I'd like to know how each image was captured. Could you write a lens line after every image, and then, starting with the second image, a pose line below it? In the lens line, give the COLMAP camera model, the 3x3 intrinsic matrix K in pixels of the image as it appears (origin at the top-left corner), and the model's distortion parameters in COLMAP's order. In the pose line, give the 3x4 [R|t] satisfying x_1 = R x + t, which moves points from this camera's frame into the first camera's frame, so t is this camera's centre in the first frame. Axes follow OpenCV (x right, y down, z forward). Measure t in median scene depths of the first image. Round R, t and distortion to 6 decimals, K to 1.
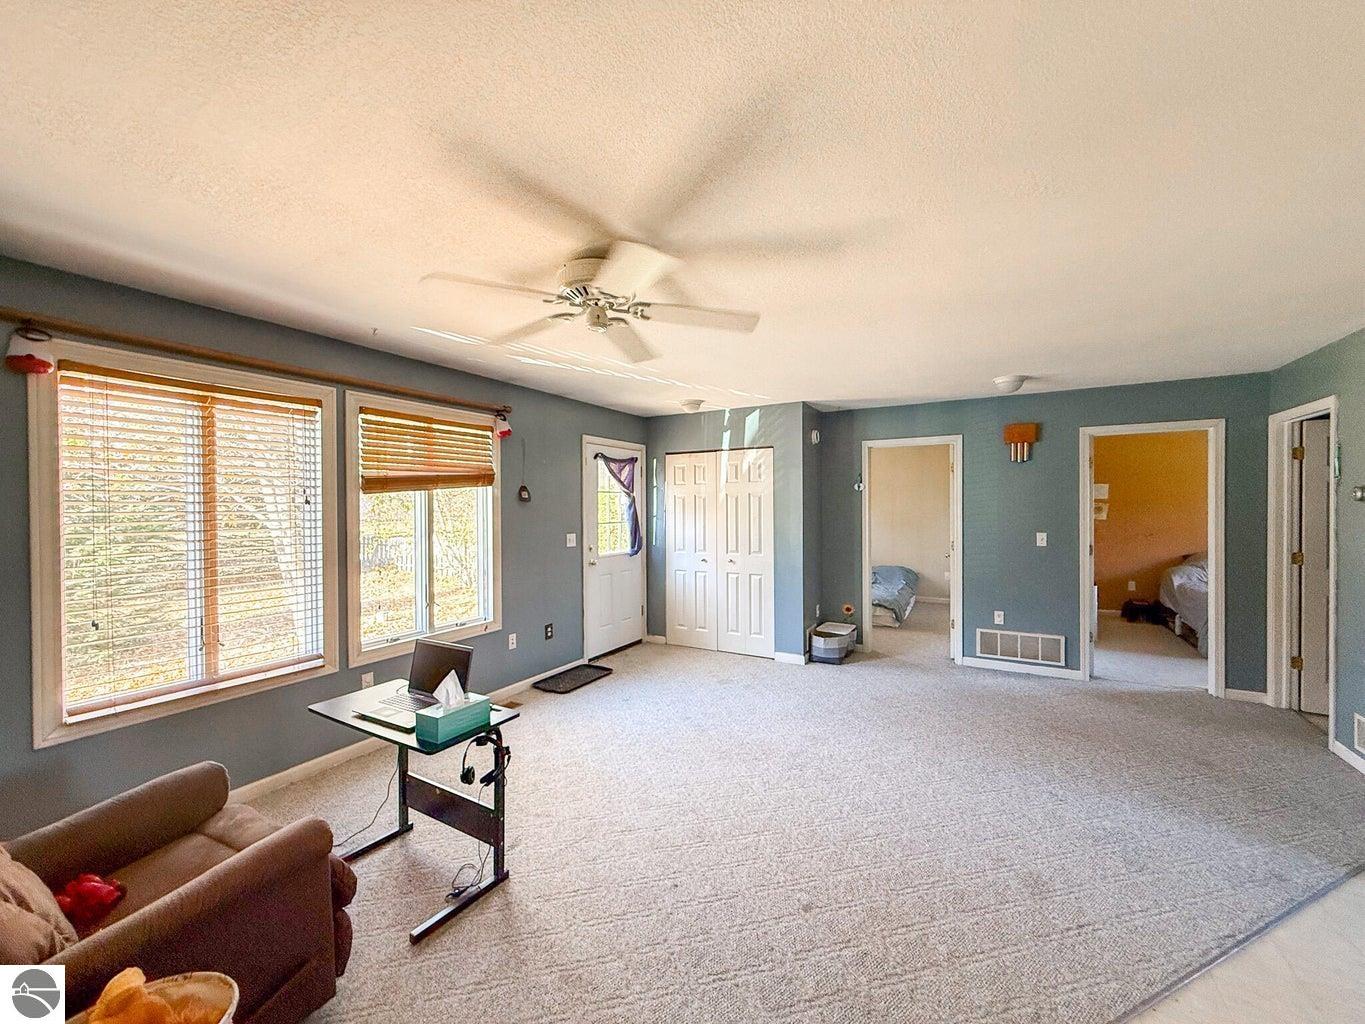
lens RADIAL K [[546.3, 0, 676.8], [0, 546.3, 511.2], [0, 0, 1]] dist [-0.002619, 0.000762]
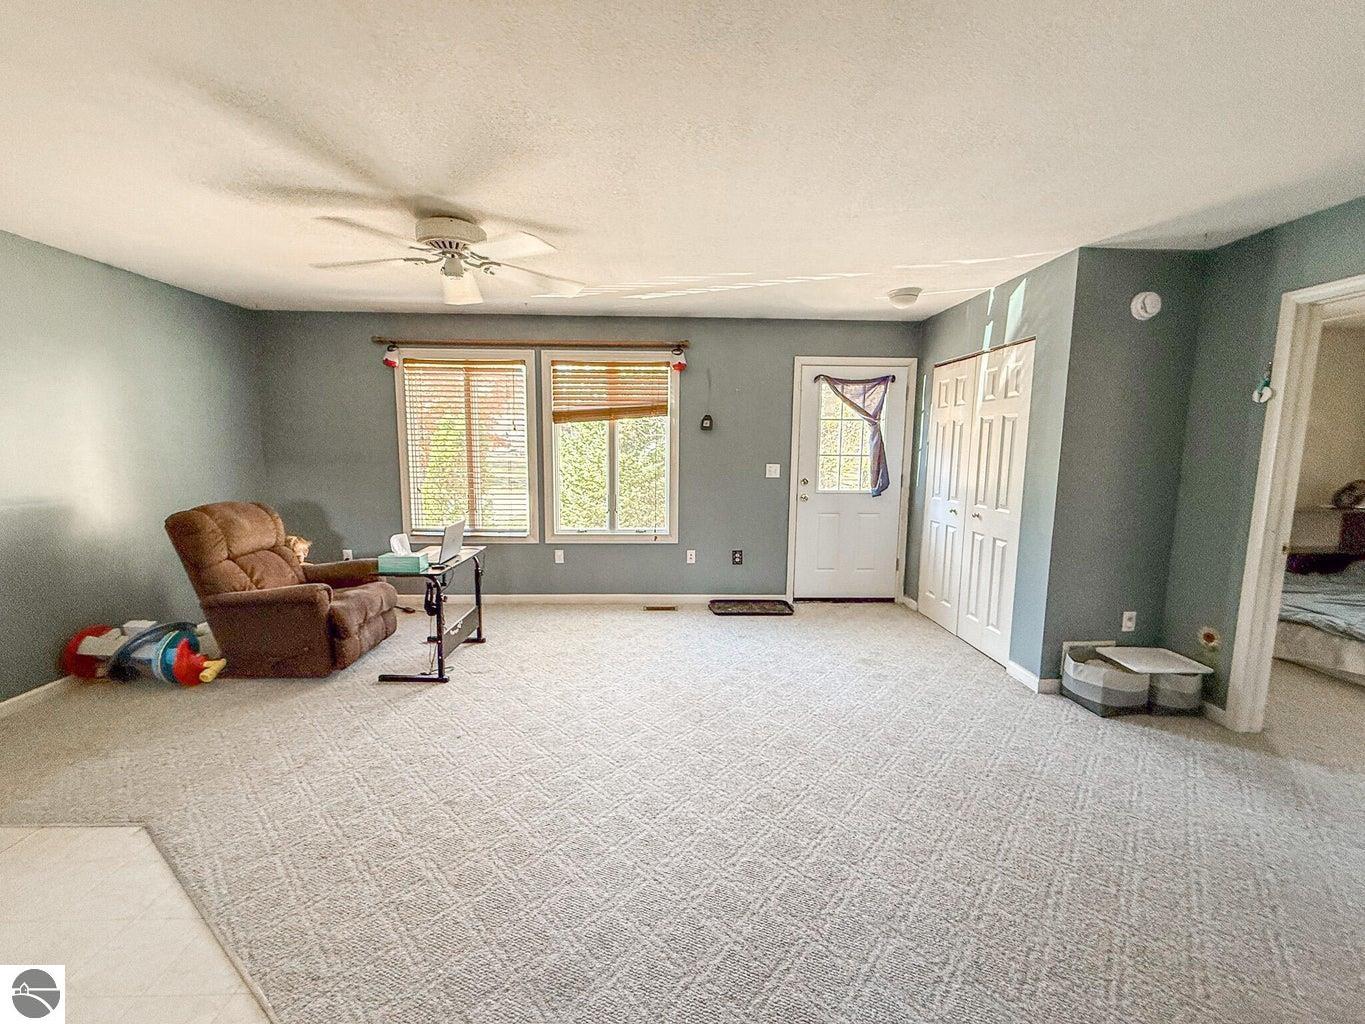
lens RADIAL K [[546.3, 0, 677.3], [0, 546.3, 509.5], [0, 0, 1]] dist [-0.002619, 0.000762]
pose [[0.523072, 0.112385, -0.844846, 0.533061], [-0.018941, 0.992556, 0.120307, 0.008166], [0.852078, -0.046927, 0.521307, 0.345259]]
